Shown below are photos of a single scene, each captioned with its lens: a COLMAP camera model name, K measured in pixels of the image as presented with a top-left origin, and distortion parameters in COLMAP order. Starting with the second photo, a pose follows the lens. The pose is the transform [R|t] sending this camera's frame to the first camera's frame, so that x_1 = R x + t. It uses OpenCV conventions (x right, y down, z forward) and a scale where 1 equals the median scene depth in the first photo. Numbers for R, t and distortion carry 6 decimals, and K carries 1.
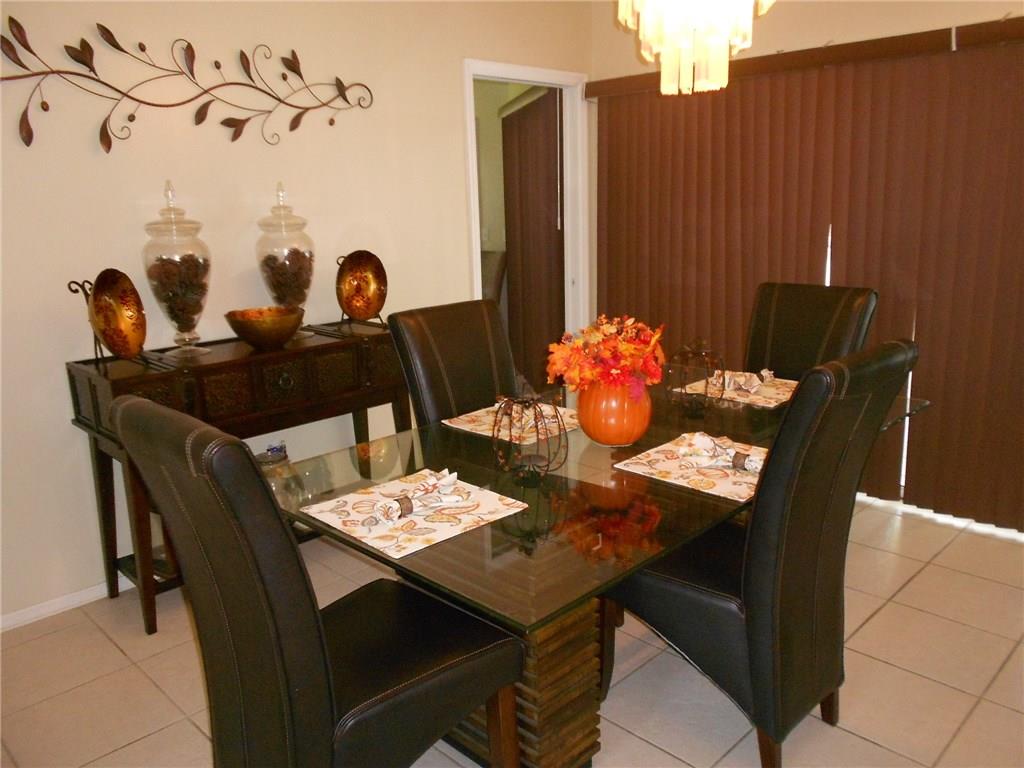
lens RADIAL K [[812.0, 0, 512.0], [0, 812.0, 384.0], [0, 0, 1]] dist [0.004906, -0.000119]
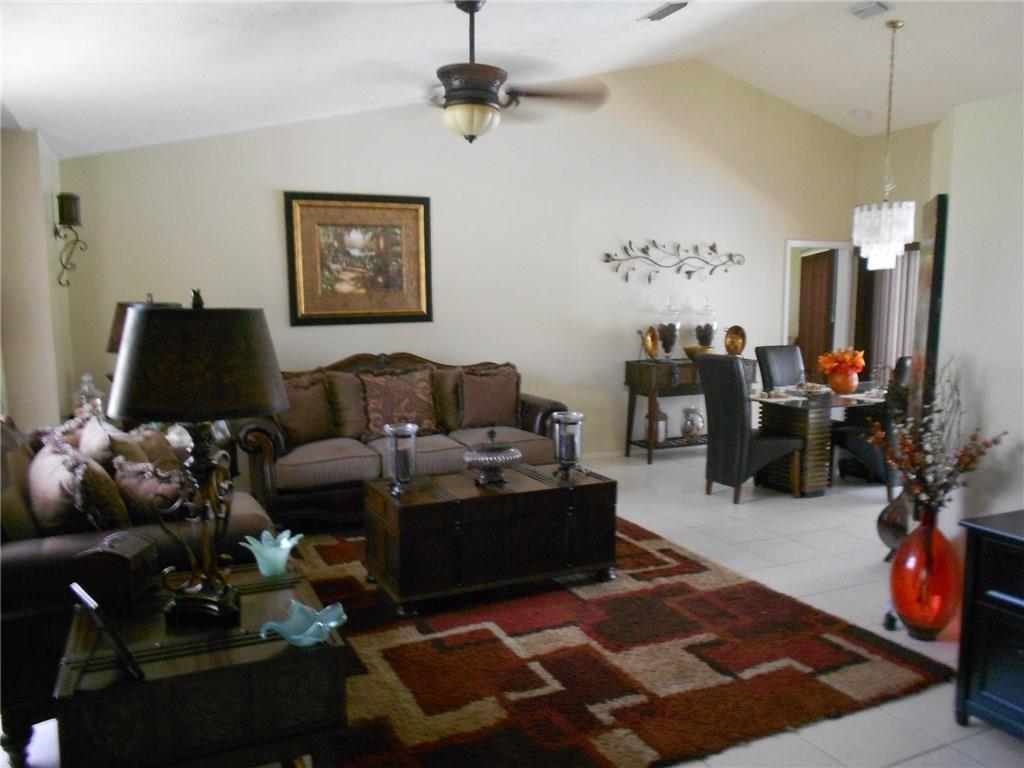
lens RADIAL K [[767.3, 0, 512.0], [0, 767.3, 384.0], [0, 0, 1]] dist [-0.006336, -0.000490]
pose [[0.939343, 0.059275, -0.337818, -0.039698], [-0.098110, 0.990233, -0.099058, 0.294397], [0.328647, 0.126192, 0.935984, -1.297484]]
